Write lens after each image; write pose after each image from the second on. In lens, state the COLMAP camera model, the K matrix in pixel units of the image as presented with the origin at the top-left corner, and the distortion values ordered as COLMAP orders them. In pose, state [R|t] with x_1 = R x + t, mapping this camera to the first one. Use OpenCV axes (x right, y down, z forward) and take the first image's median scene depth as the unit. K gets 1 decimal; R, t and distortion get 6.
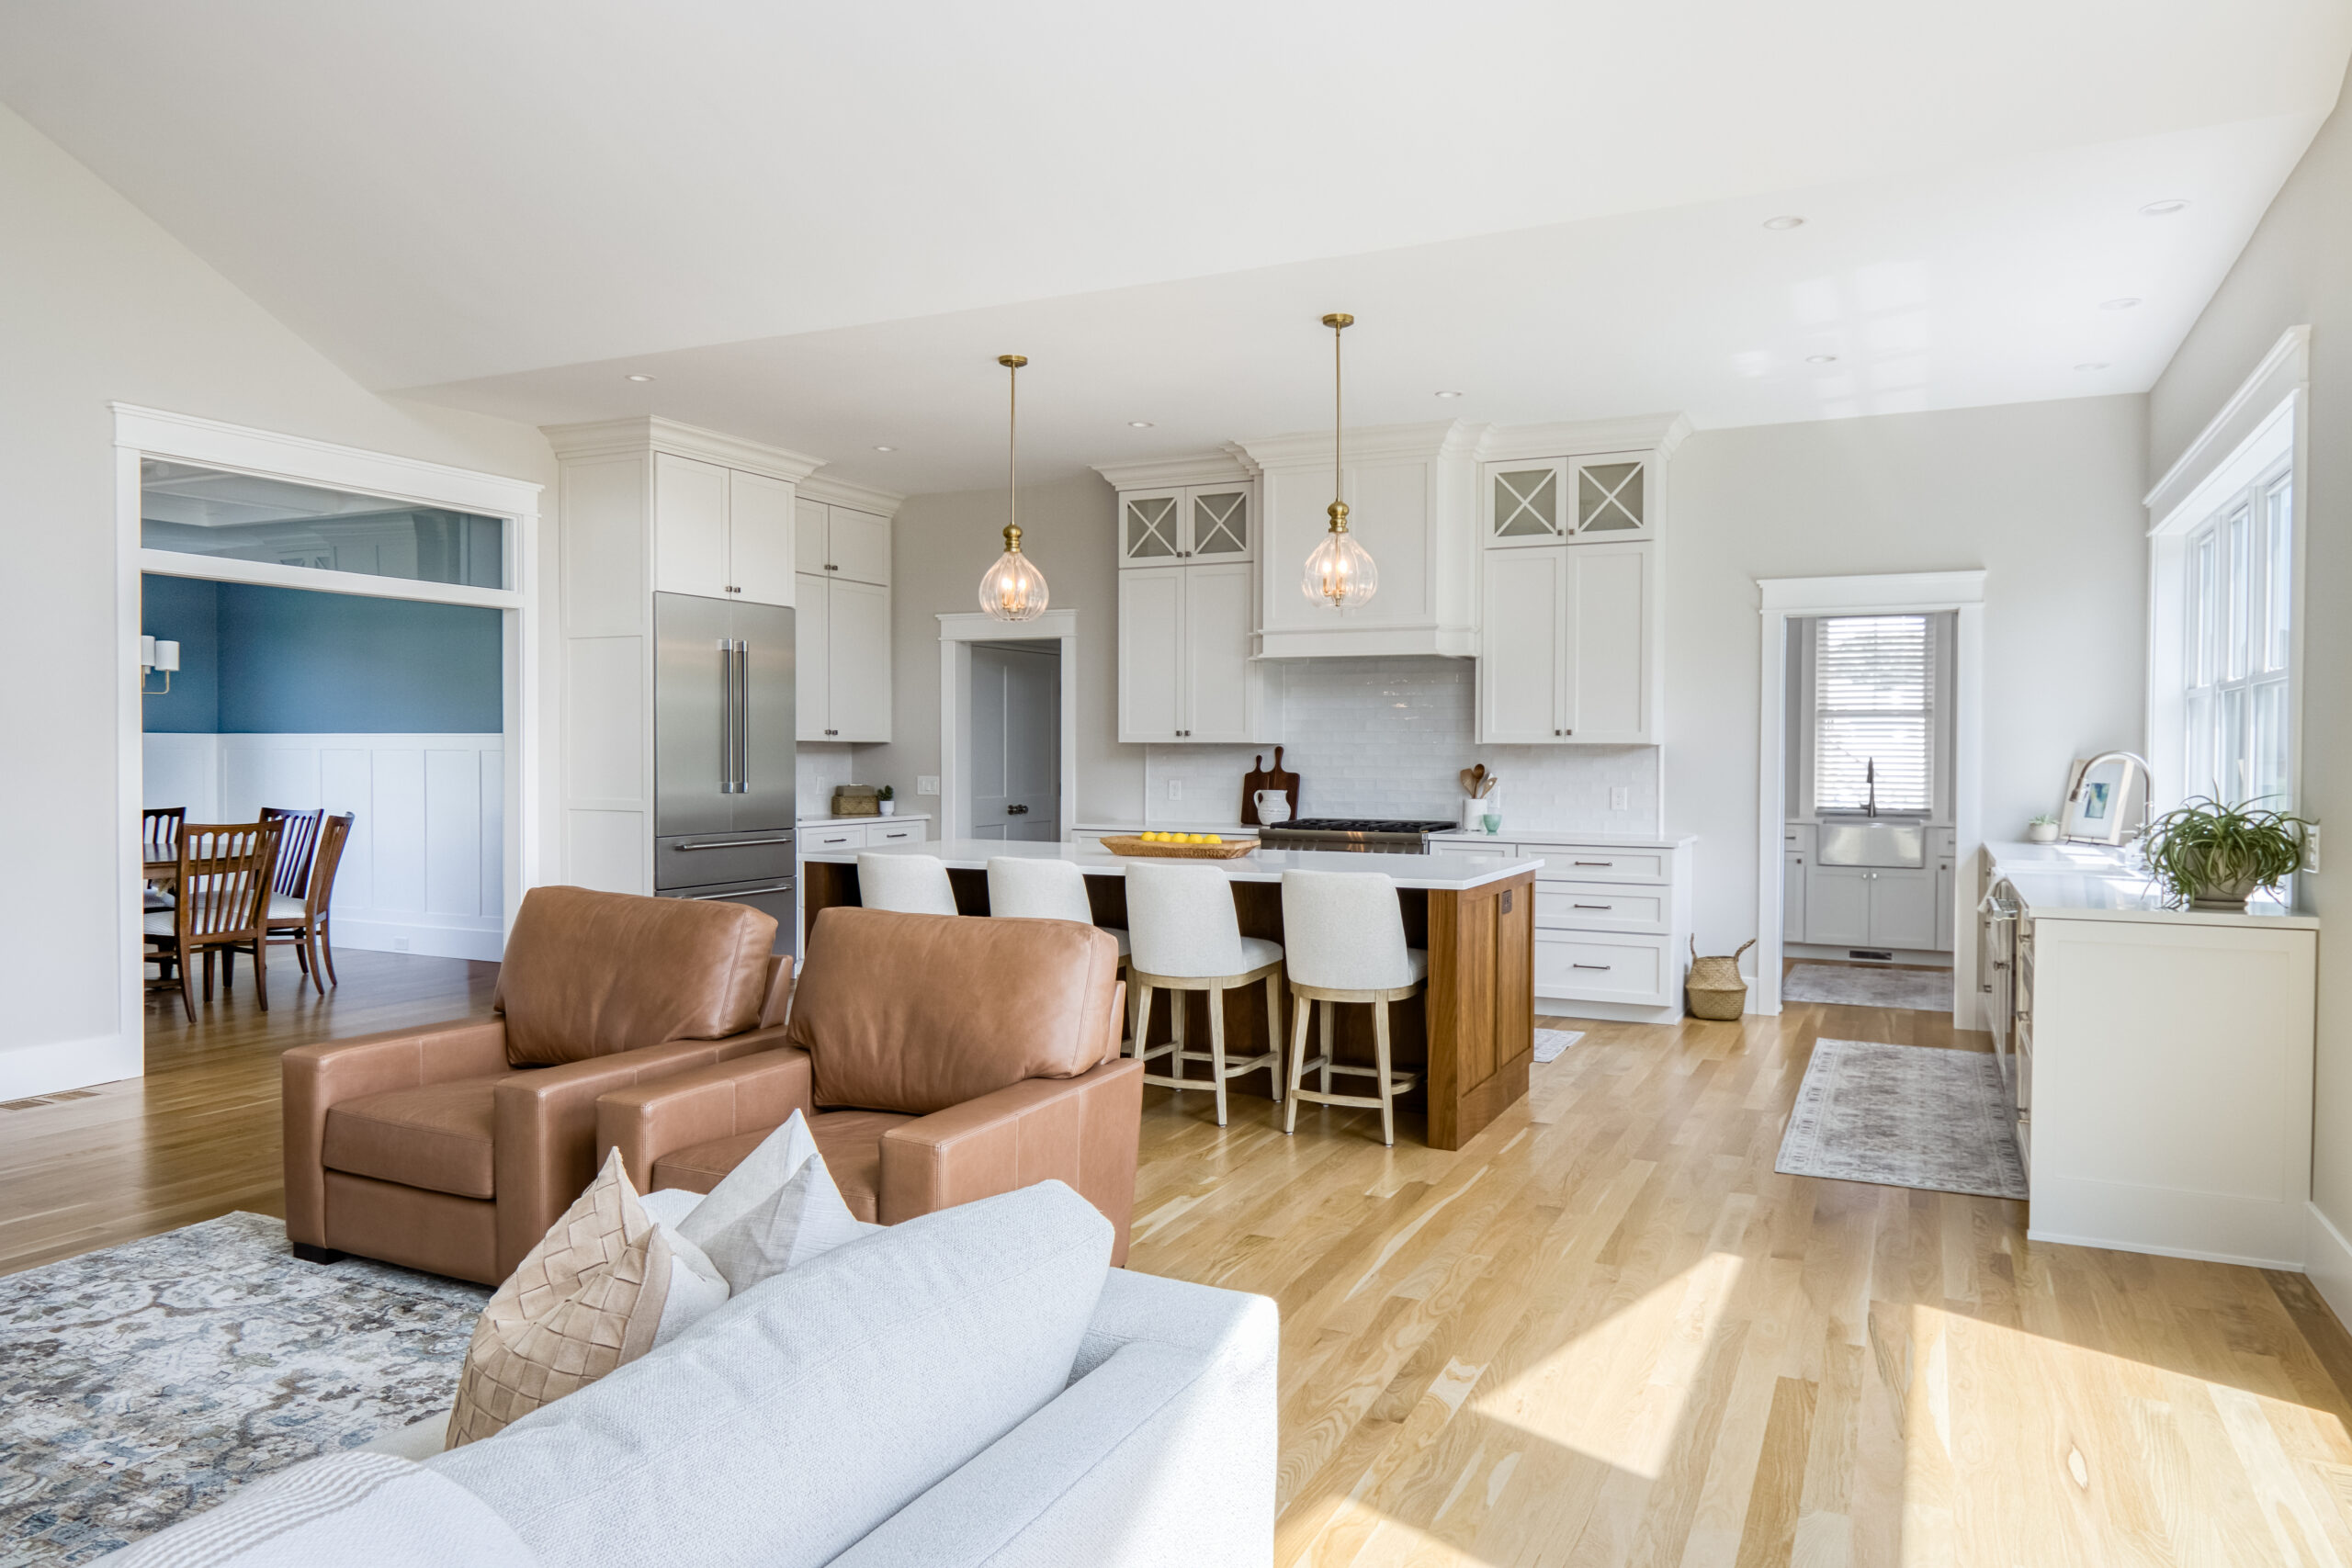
lens RADIAL K [[1530.0, 0, 1181.7], [0, 1530.0, 751.2], [0, 0, 1]] dist [0.009948, -0.009447]
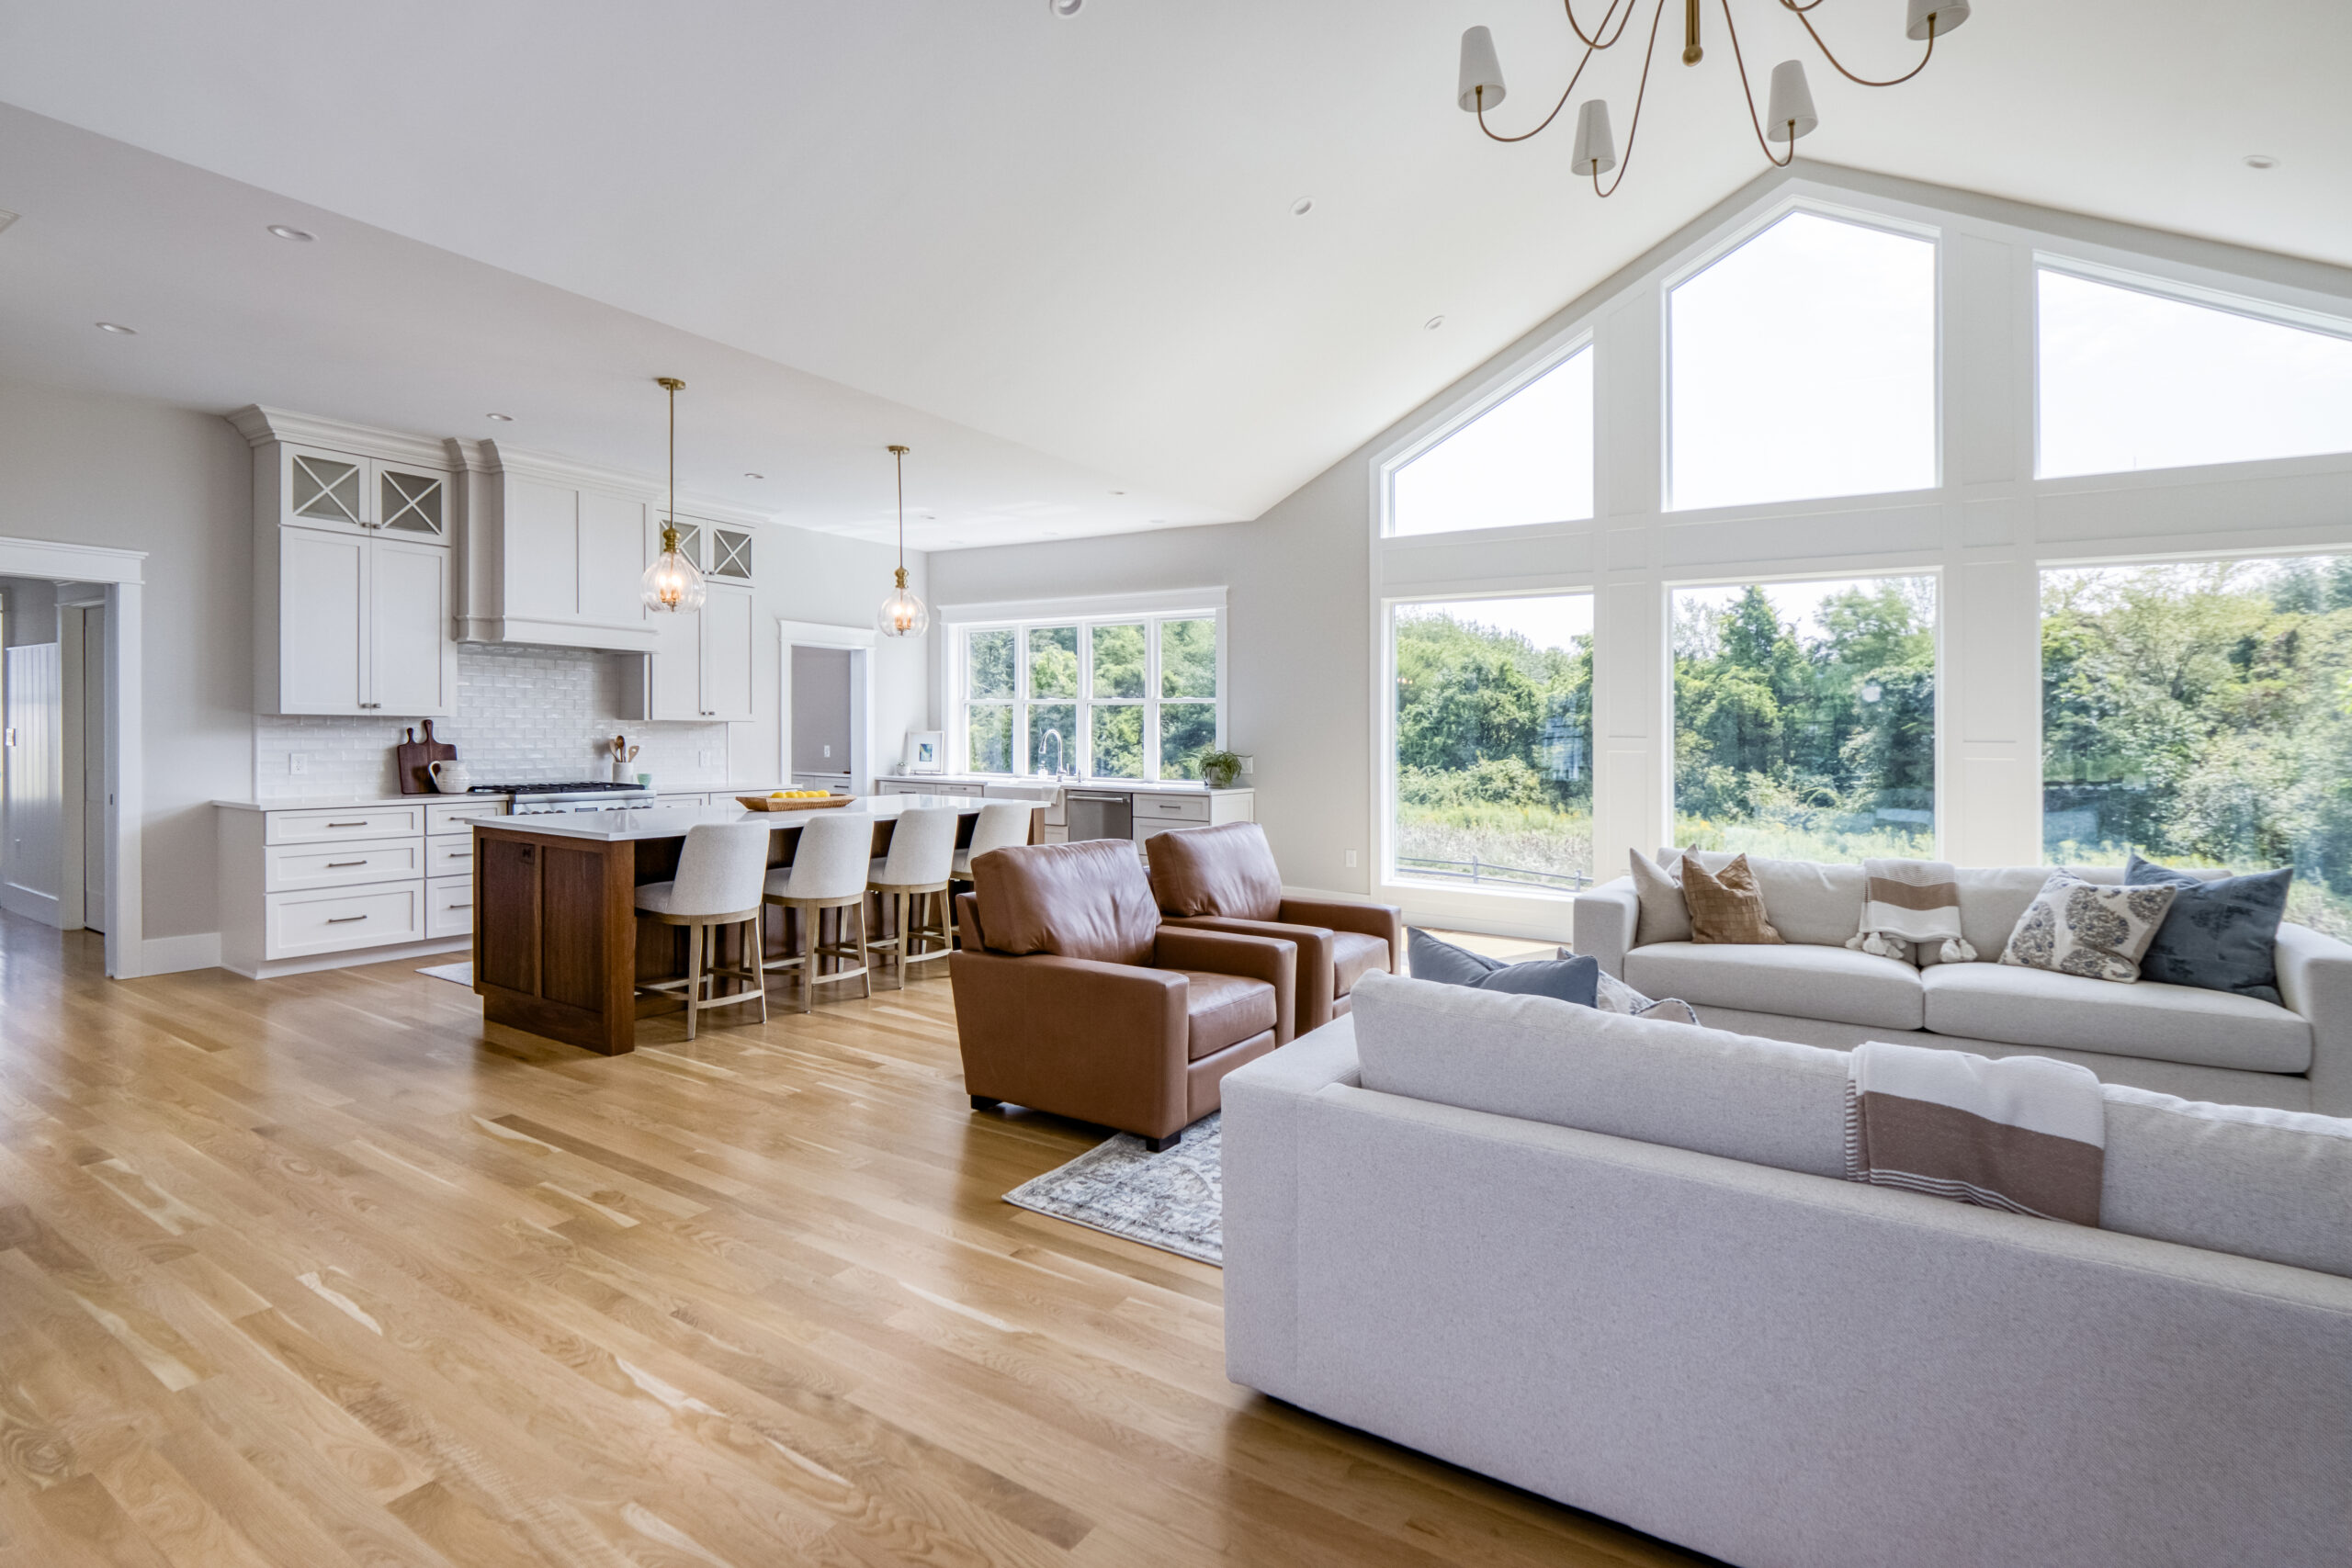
lens RADIAL K [[1131.0, 0, 1174.8], [0, 1131.0, 747.2], [0, 0, 1]] dist [-0.014148, -0.001385]
pose [[0.134134, -0.013268, 0.990874, -0.723906], [-0.007463, 0.999868, 0.014398, 0.000953], [-0.990935, -0.009326, 0.134017, 0.429970]]
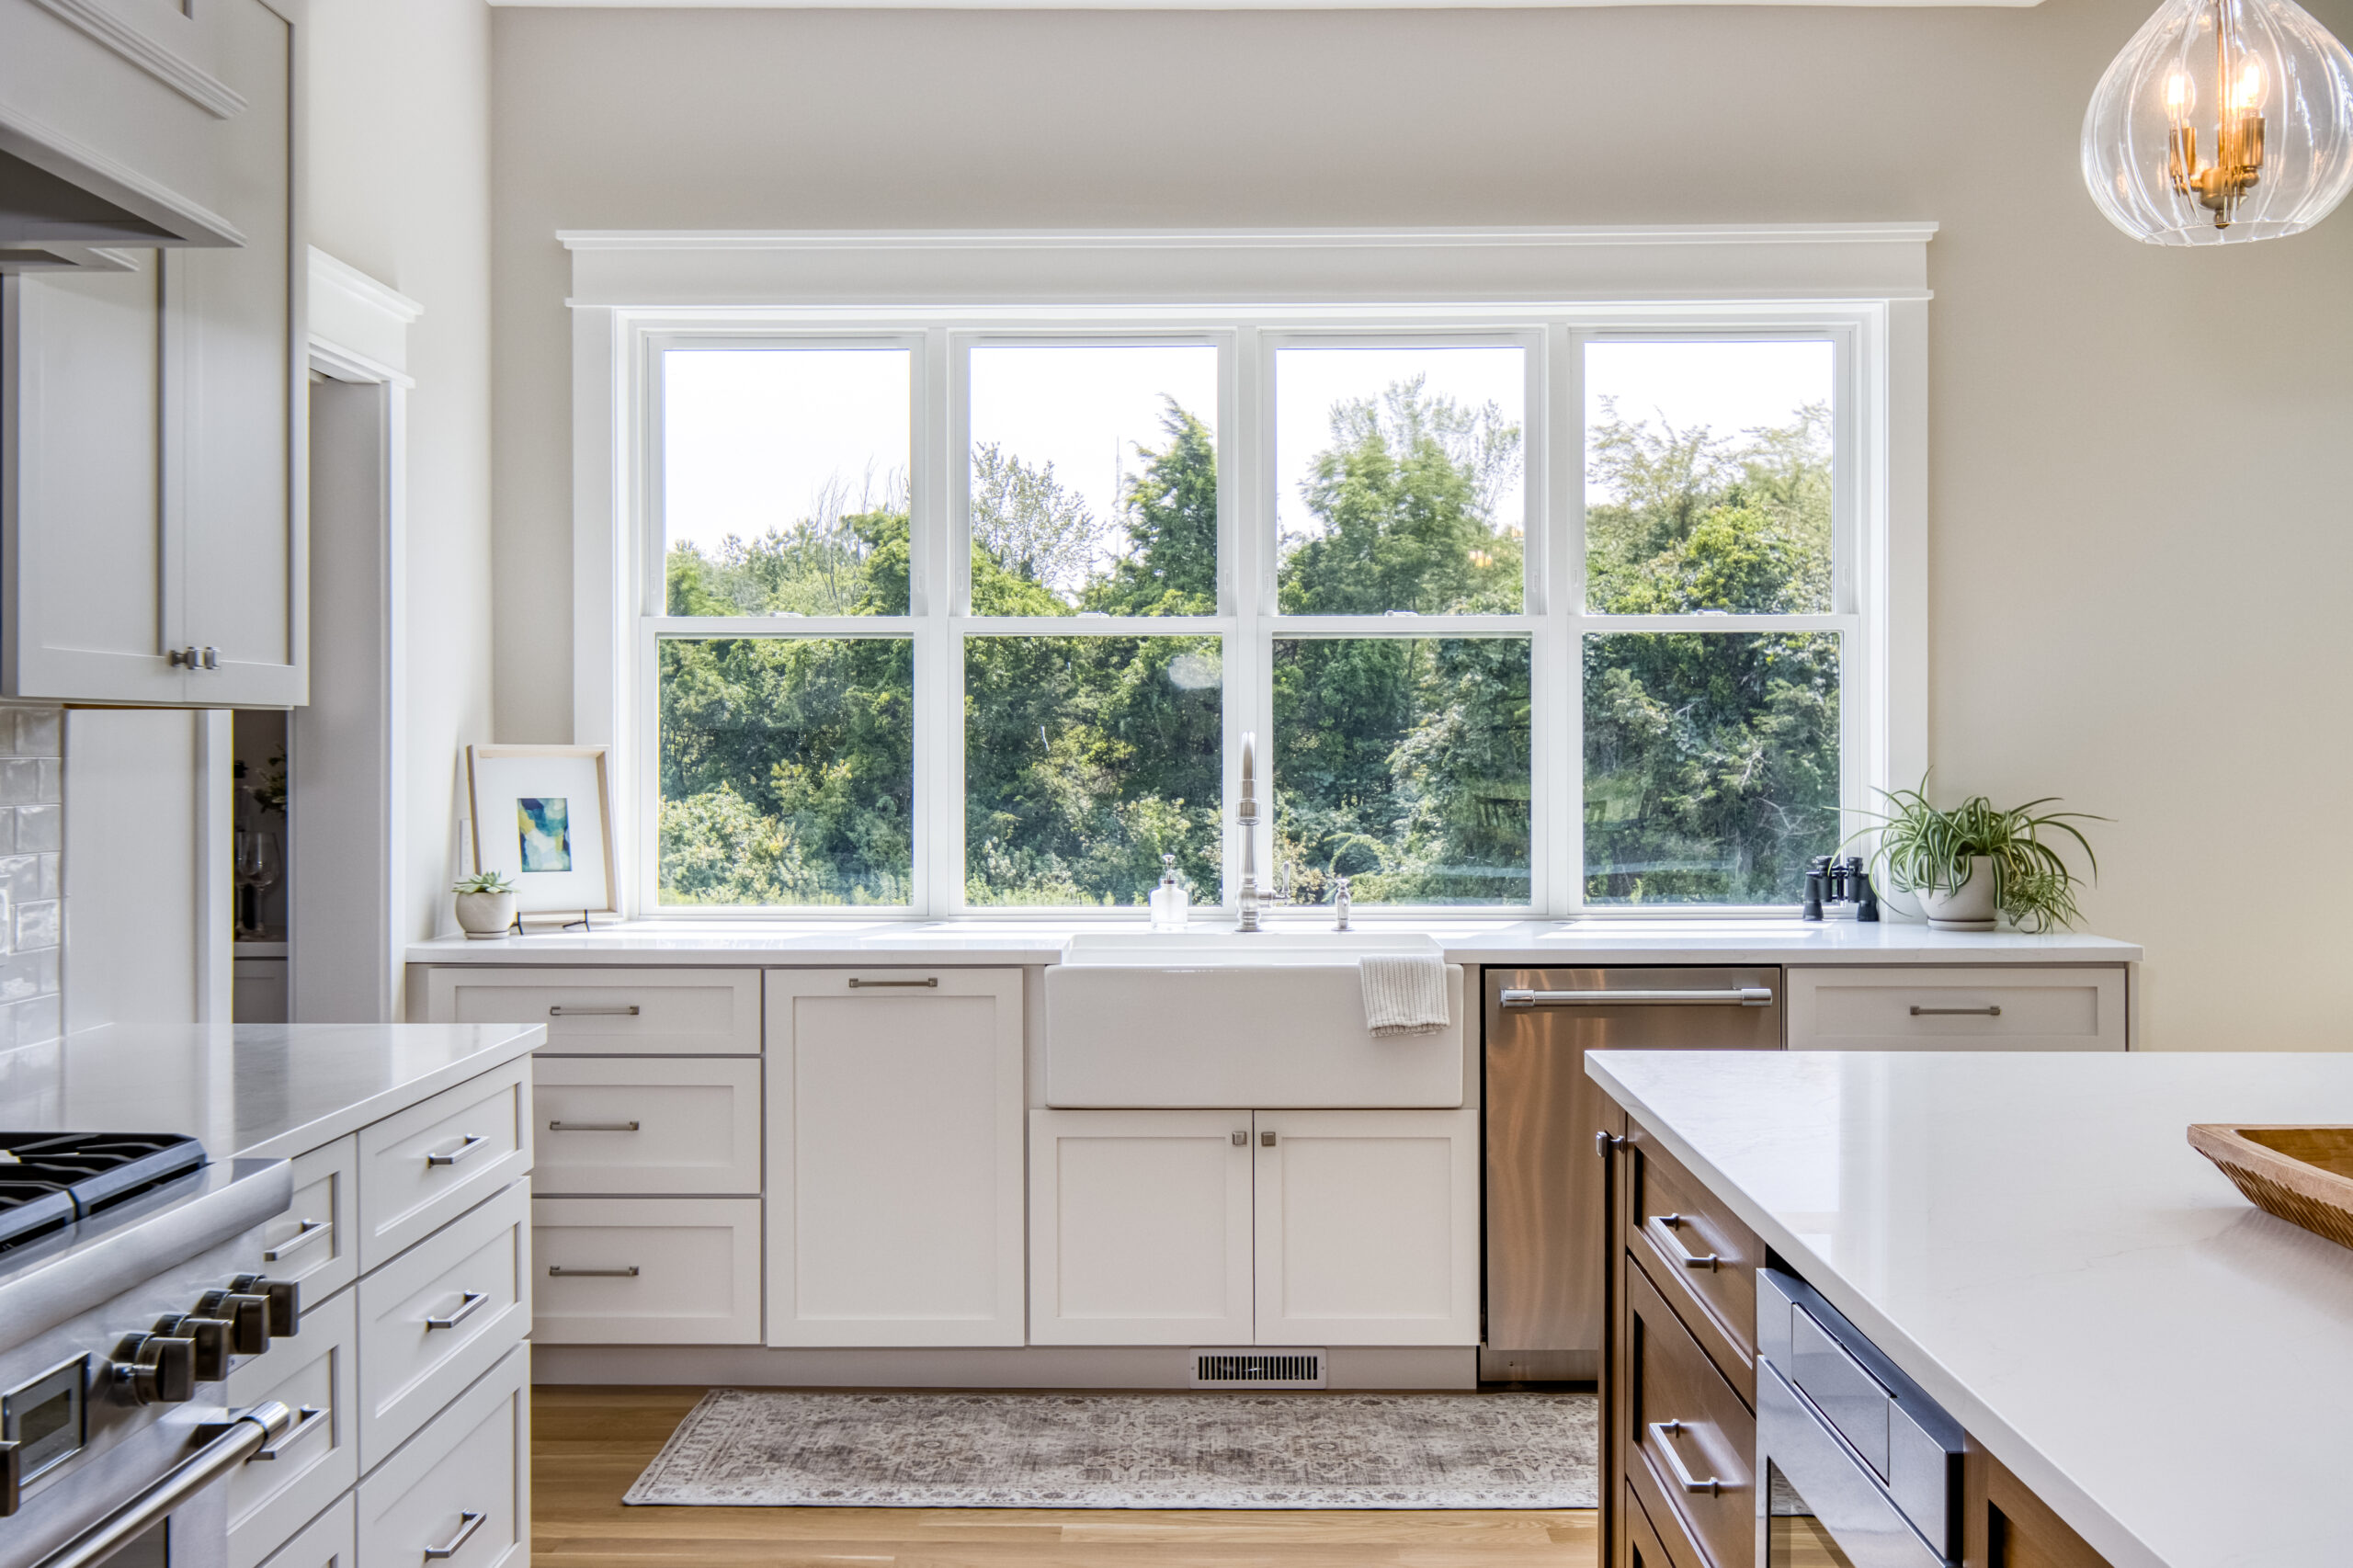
lens RADIAL K [[2494.8, 0, 1178.2], [0, 2494.8, 730.4], [0, 0, 1]] dist [0.005064, 0.000000]
pose [[-0.416986, 0.002952, 0.908908, -0.171557], [0.006547, 0.999979, -0.000244, 0.000312], [-0.908889, 0.005849, -0.416997, 1.019275]]
